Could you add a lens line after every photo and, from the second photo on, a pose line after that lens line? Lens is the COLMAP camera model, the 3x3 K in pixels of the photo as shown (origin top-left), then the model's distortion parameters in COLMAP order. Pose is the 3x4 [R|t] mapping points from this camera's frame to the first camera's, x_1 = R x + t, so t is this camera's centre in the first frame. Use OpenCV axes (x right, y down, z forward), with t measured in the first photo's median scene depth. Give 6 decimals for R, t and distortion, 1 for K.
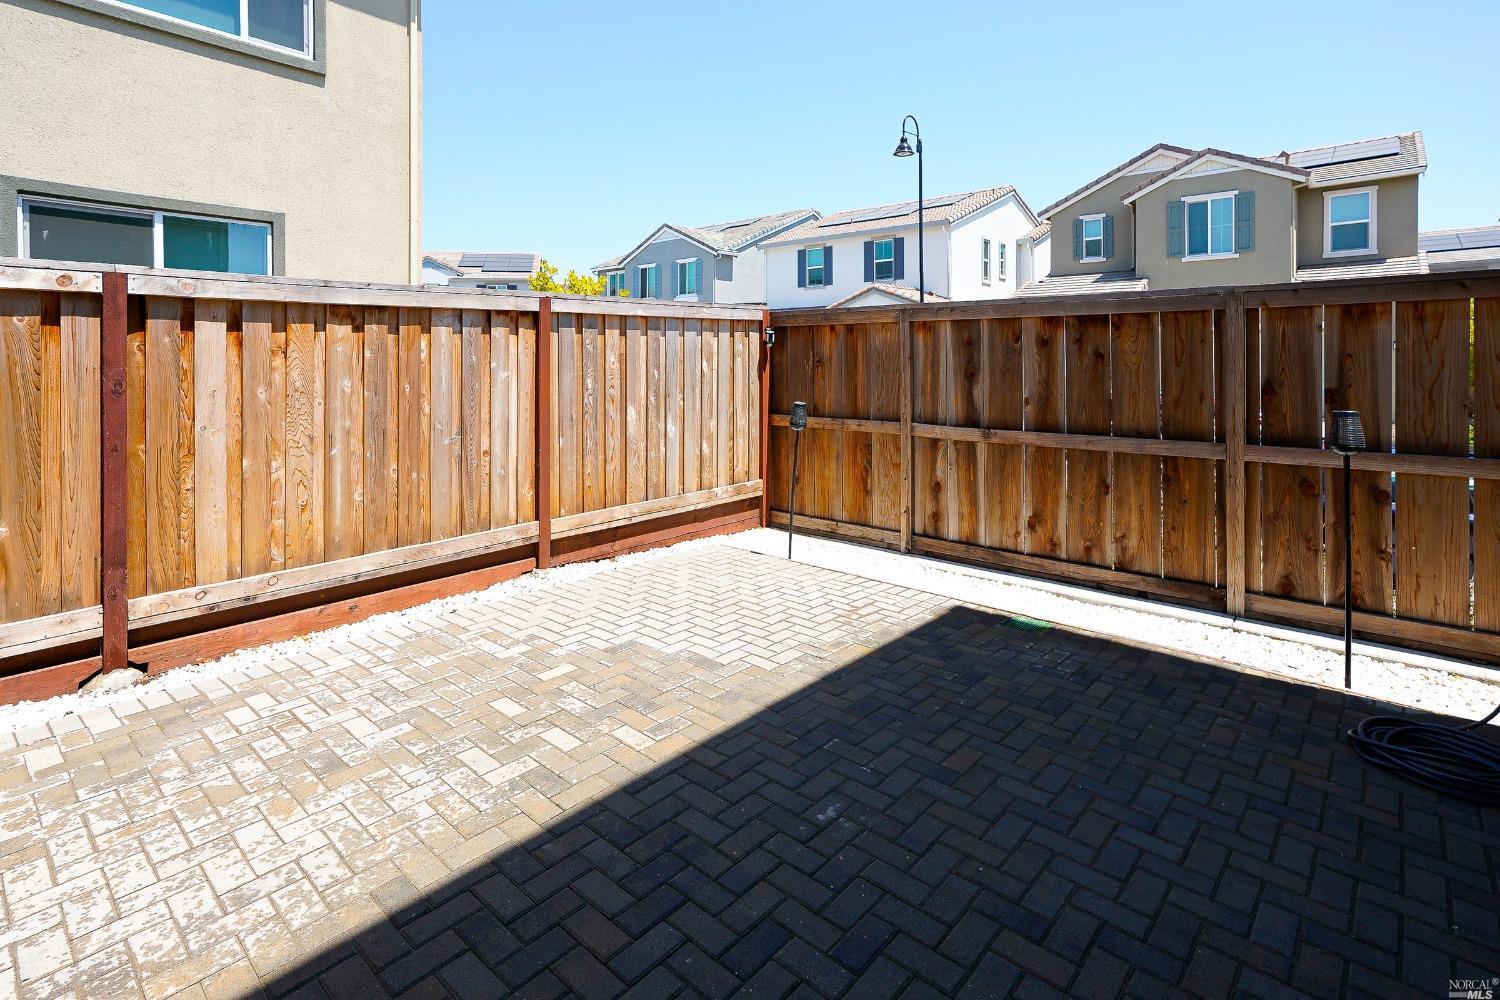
lens RADIAL K [[834.4, 0, 788.9], [0, 834.4, 356.7], [0, 0, 1]] dist [-0.003388, -0.000112]
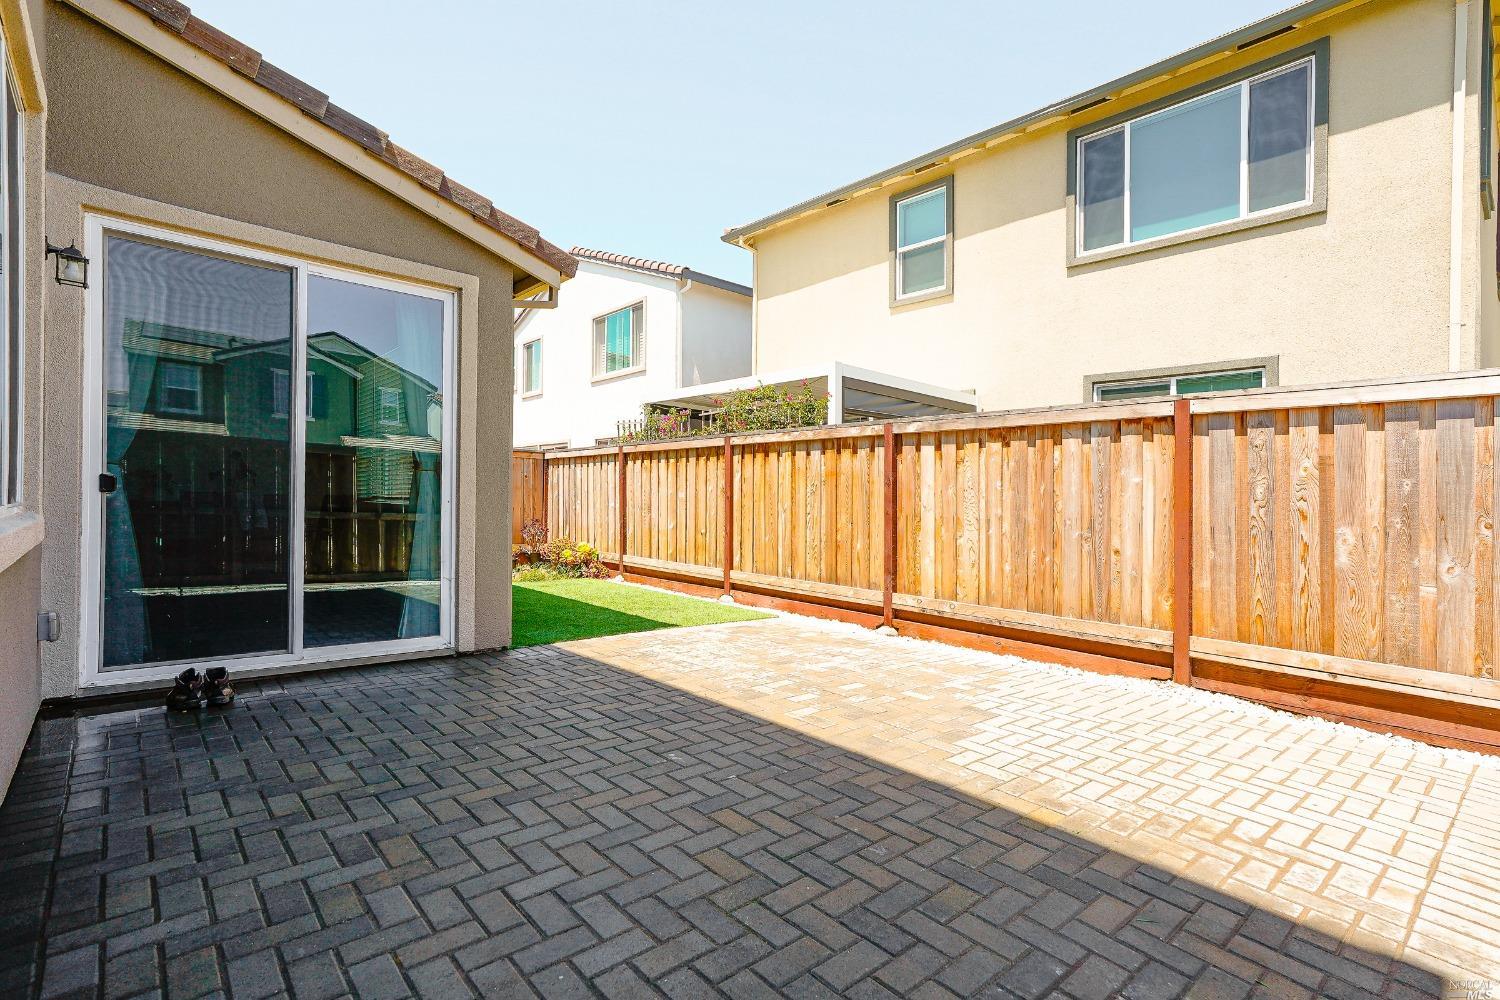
lens RADIAL K [[677.6, 0, 750.0], [0, 677.6, 500.0], [0, 0, 1]] dist [-0.012942, 0.015885]
pose [[-0.172780, -0.005593, -0.984945, 0.672616], [-0.034845, 0.999393, 0.000438, 0.073992], [0.984344, 0.034396, -0.172870, 0.781848]]
